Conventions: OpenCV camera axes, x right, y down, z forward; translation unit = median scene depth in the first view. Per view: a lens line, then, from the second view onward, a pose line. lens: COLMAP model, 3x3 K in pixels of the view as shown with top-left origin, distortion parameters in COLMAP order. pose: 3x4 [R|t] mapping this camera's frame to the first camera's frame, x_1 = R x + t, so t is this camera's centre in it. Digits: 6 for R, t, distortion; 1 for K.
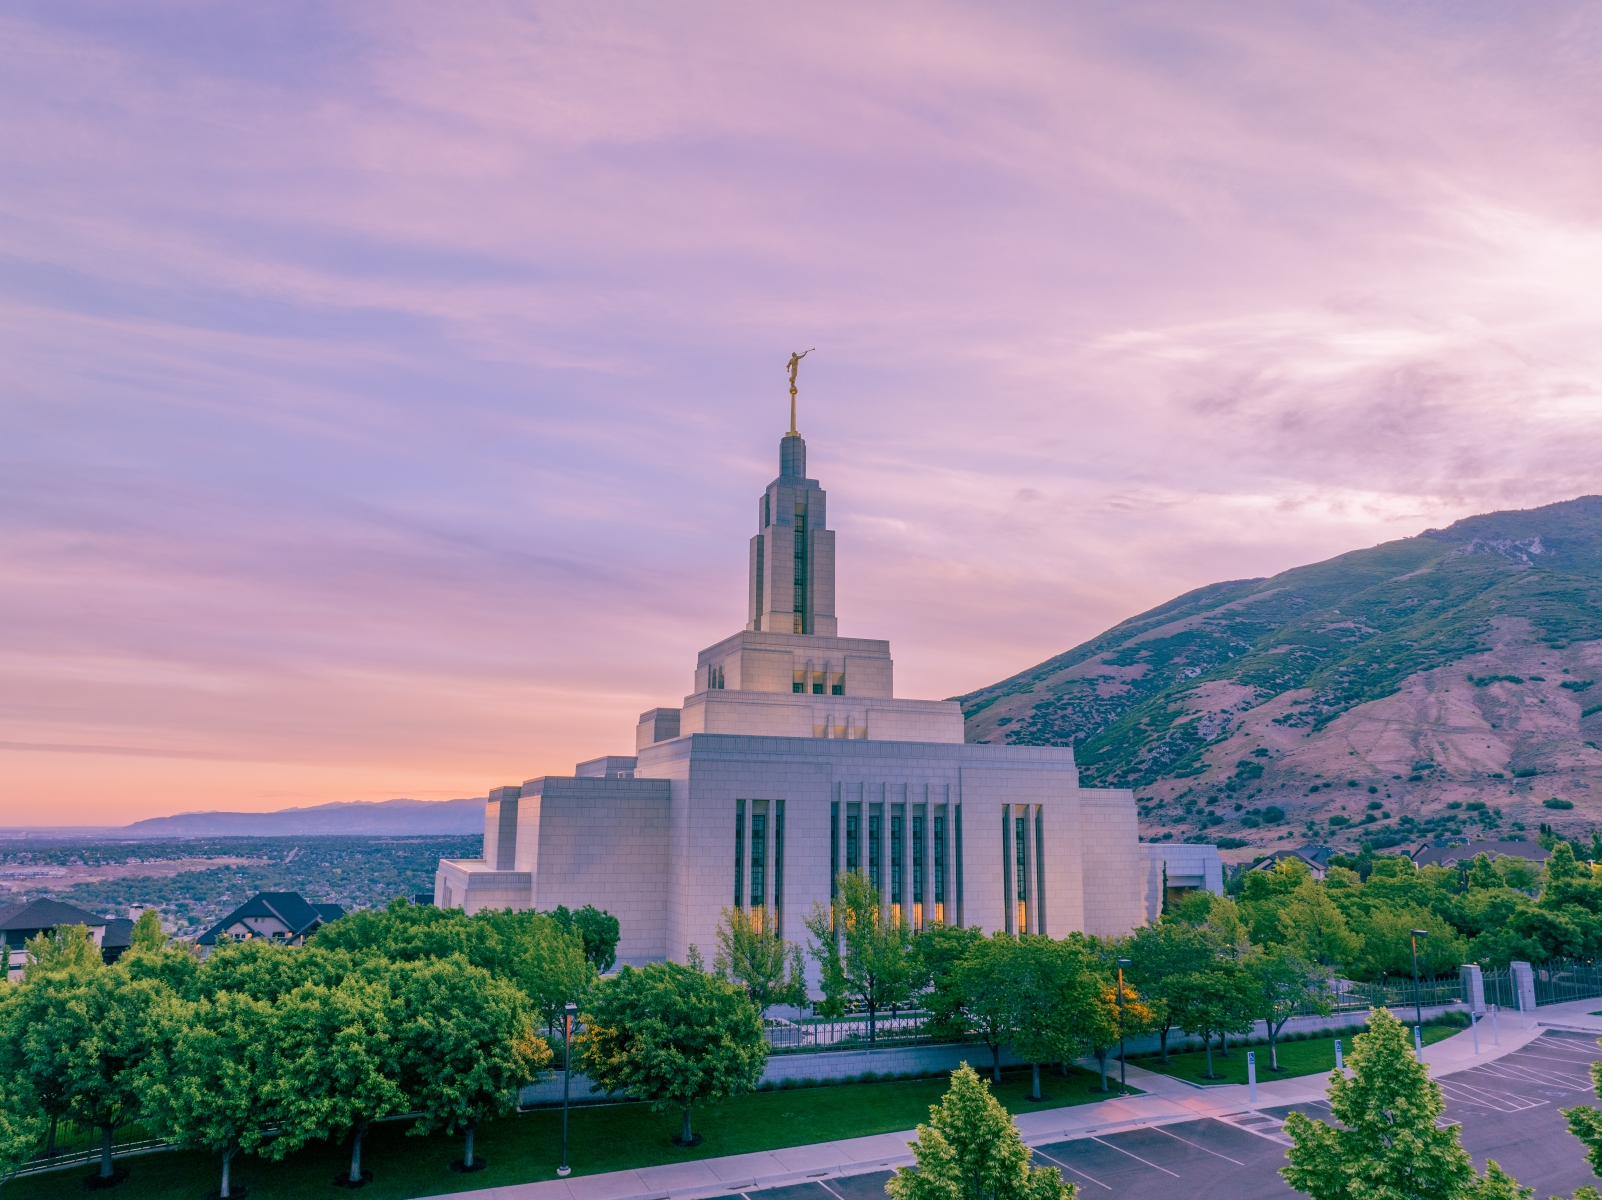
lens RADIAL K [[1123.4, 0, 805.2], [0, 1123.4, 598.9], [0, 0, 1]] dist [-0.040011, 0.014826]
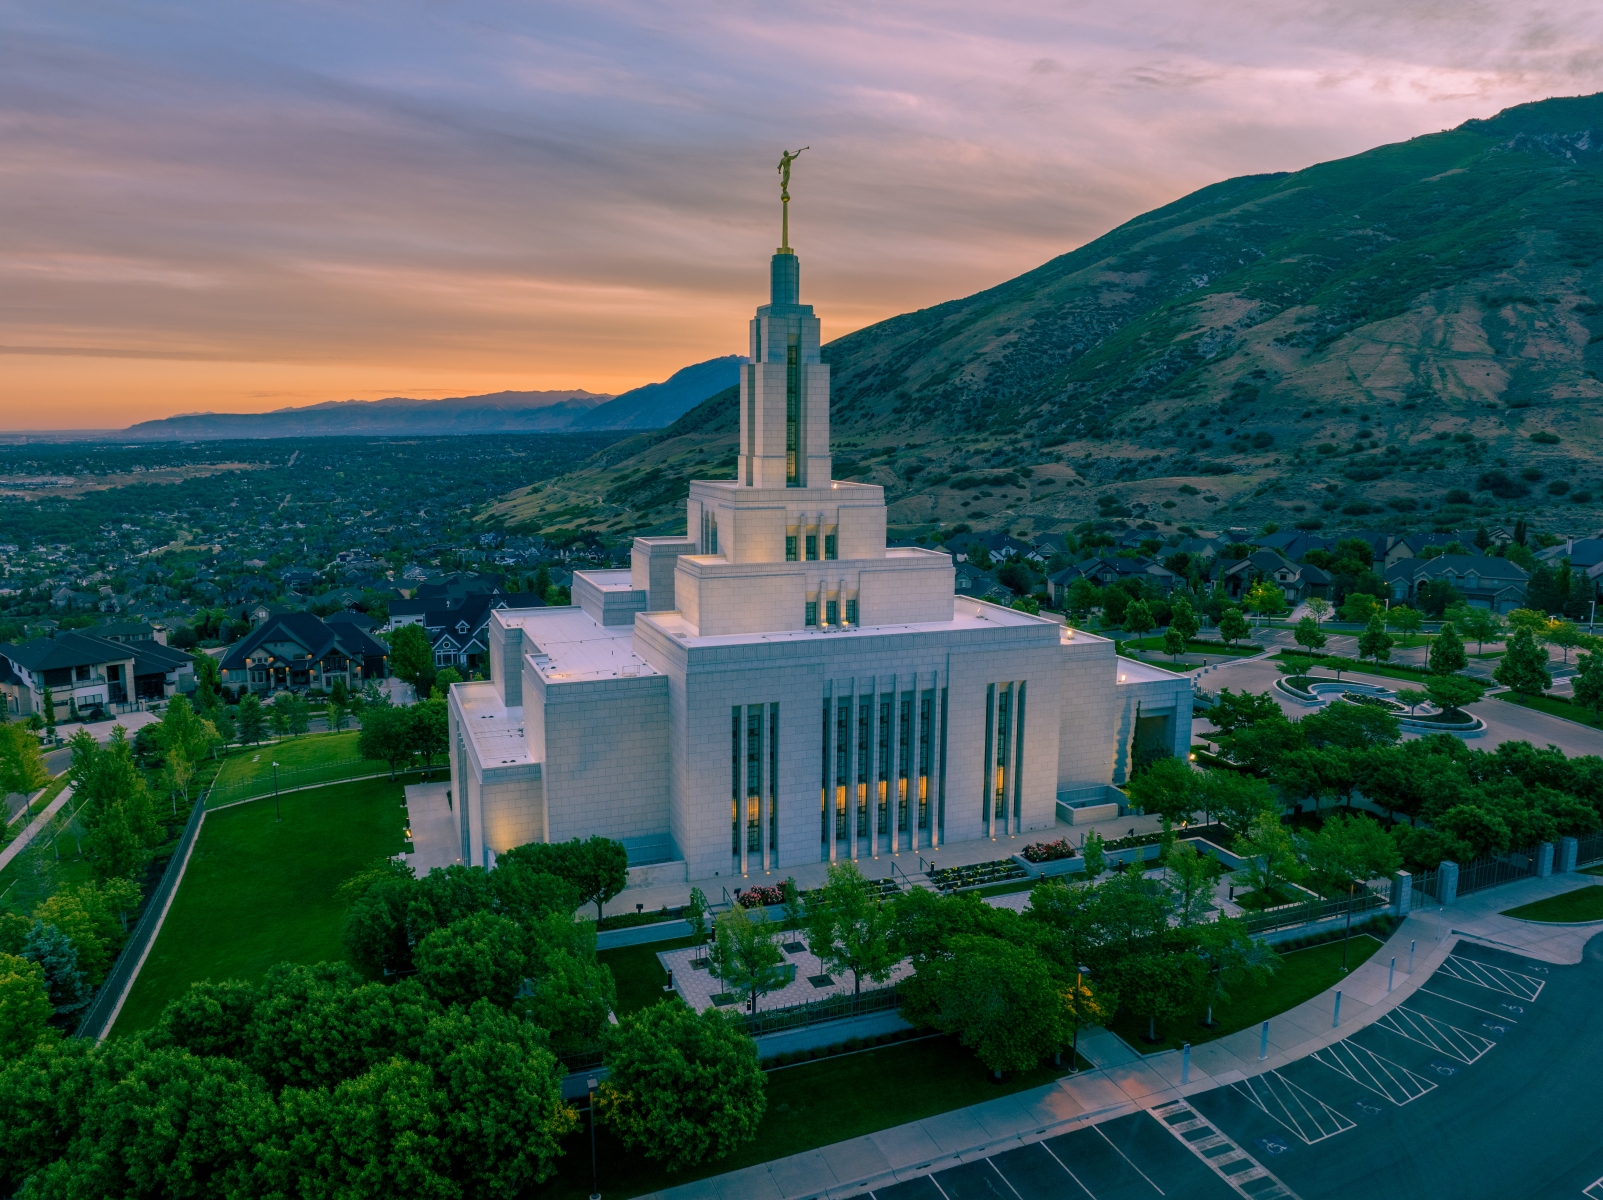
lens RADIAL K [[1124.1, 0, 805.4], [0, 1124.1, 591.6], [0, 0, 1]] dist [-0.040011, 0.014826]
pose [[0.999985, 0.000191, 0.005473, 0.000752], [-0.002066, 0.938715, 0.344687, -0.198083], [-0.005072, -0.344693, 0.938702, 0.039833]]
